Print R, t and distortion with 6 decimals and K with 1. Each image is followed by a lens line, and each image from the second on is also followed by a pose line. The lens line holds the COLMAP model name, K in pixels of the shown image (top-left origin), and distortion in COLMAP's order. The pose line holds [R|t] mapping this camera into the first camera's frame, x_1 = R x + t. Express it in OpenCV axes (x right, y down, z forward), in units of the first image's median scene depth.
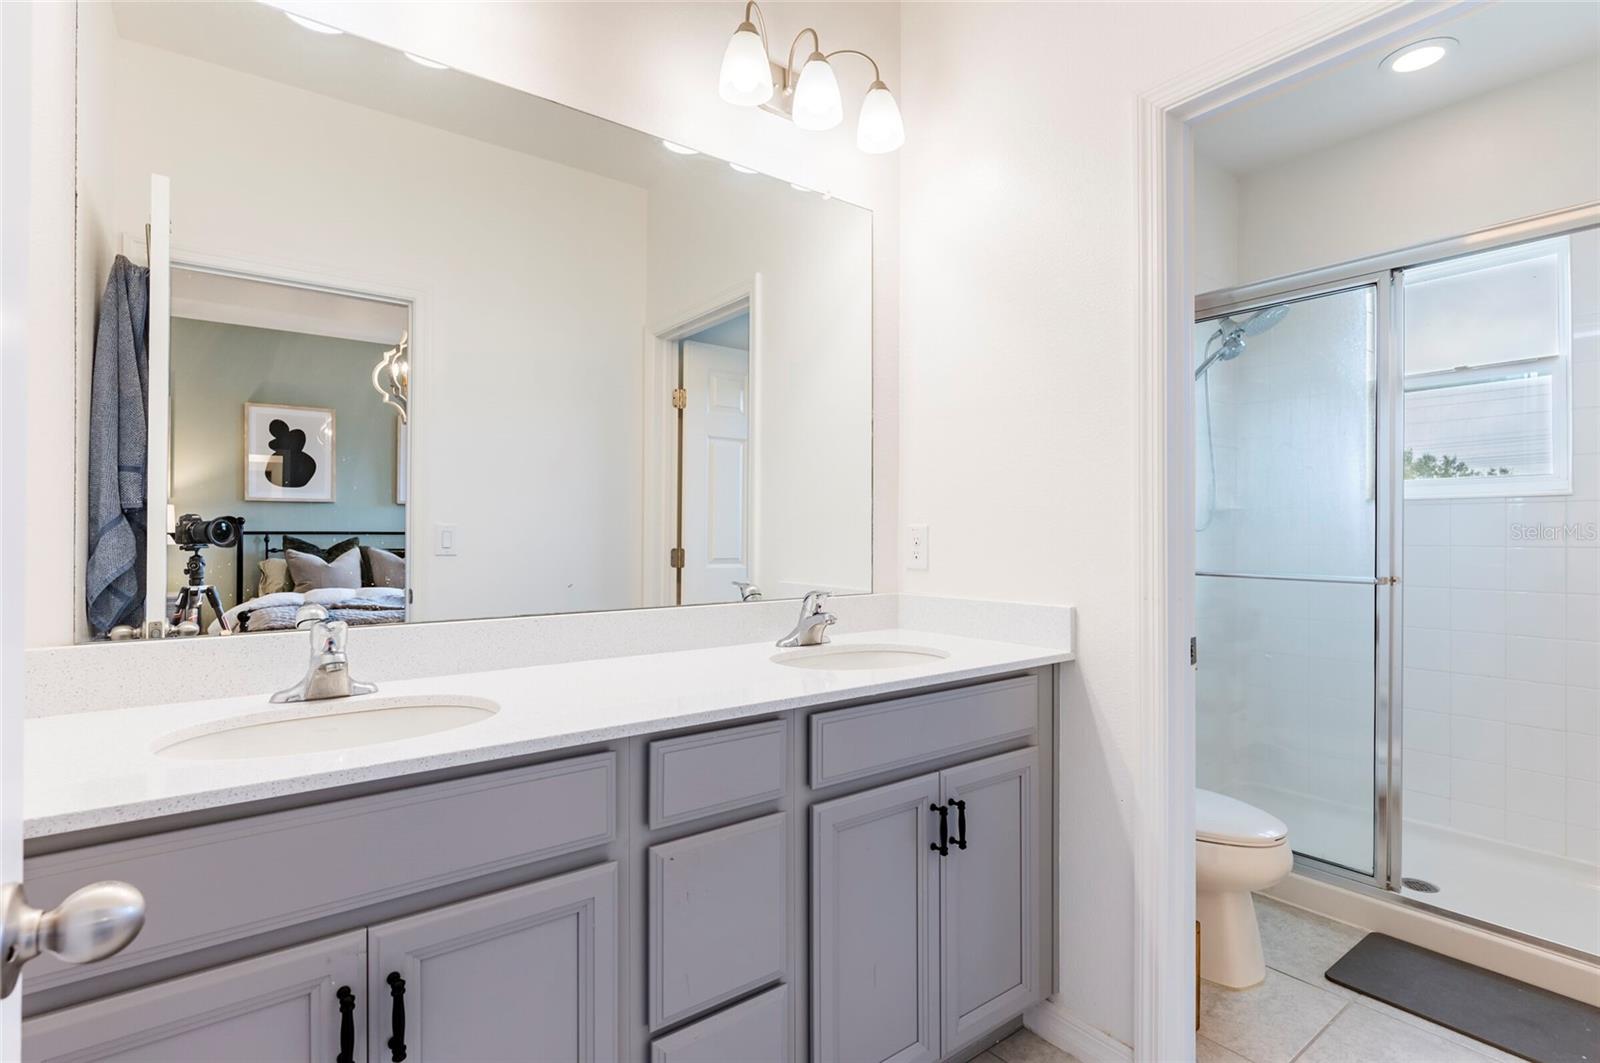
lens RADIAL K [[761.7, 0, 800.0], [0, 761.7, 531.5], [0, 0, 1]] dist [0.000766, 0.000054]
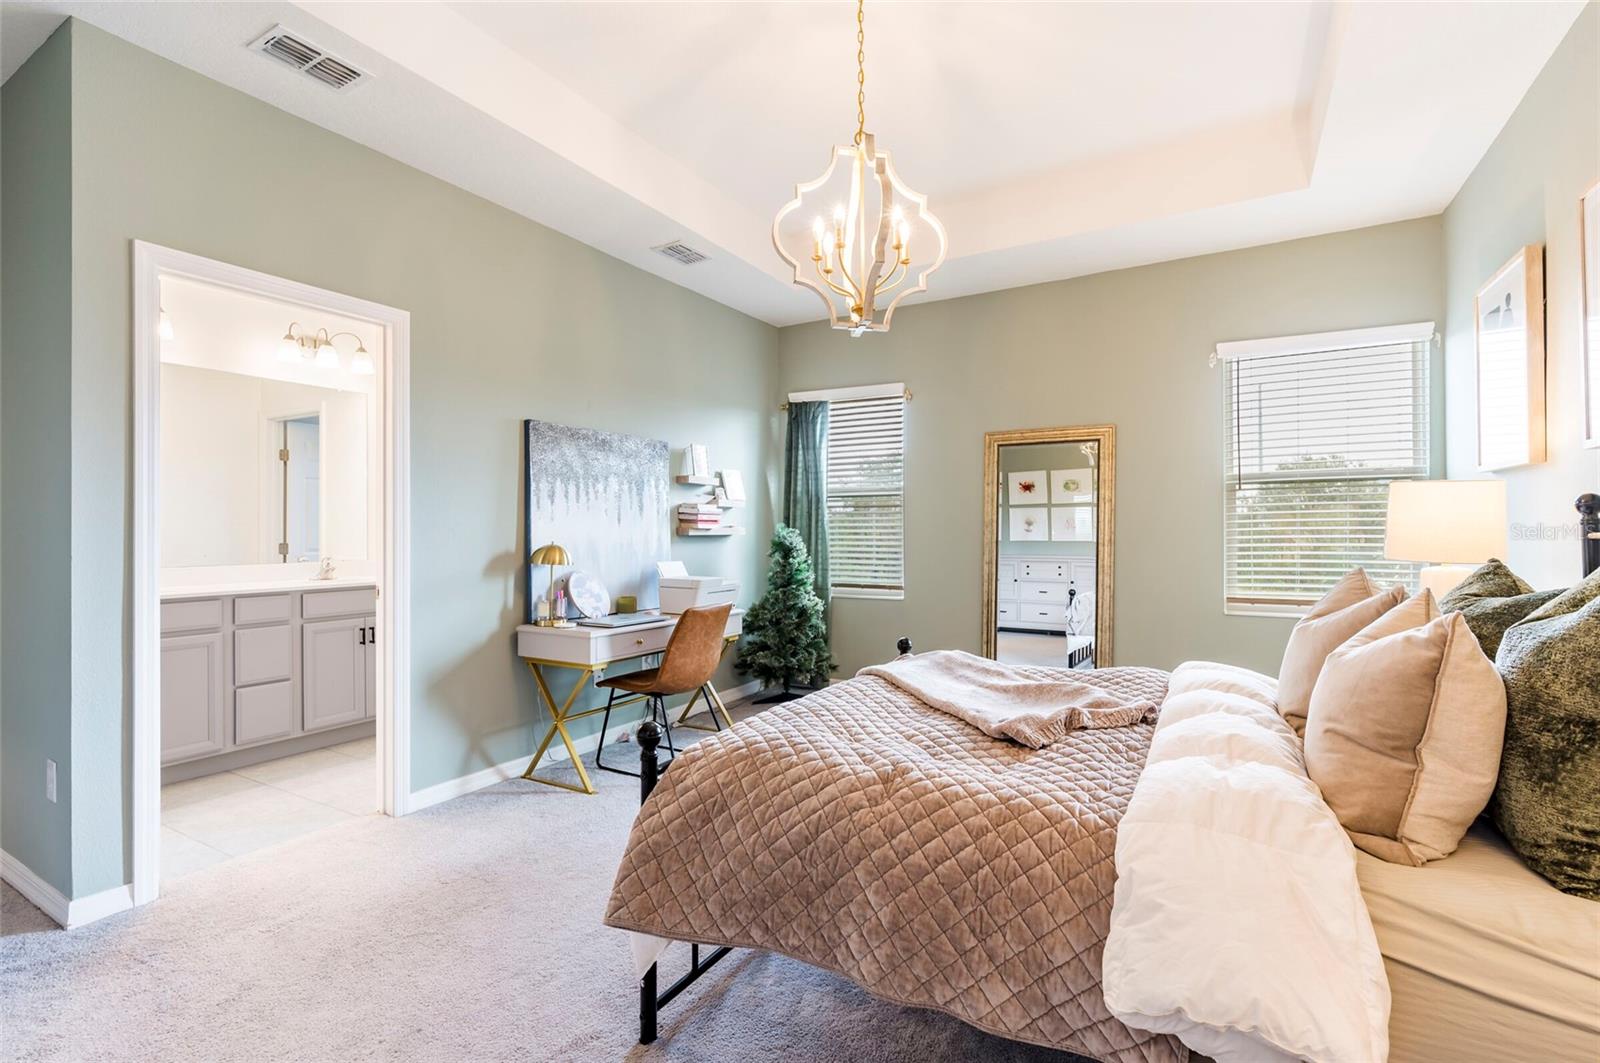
lens RADIAL K [[718.3, 0, 806.2], [0, 718.3, 531.8], [0, 0, 1]] dist [-0.003244, -0.000158]
pose [[0.919826, -0.007256, 0.392261, 0.701661], [0.005287, 0.999967, 0.006100, -0.018283], [-0.392292, -0.003537, 0.919834, -2.296848]]
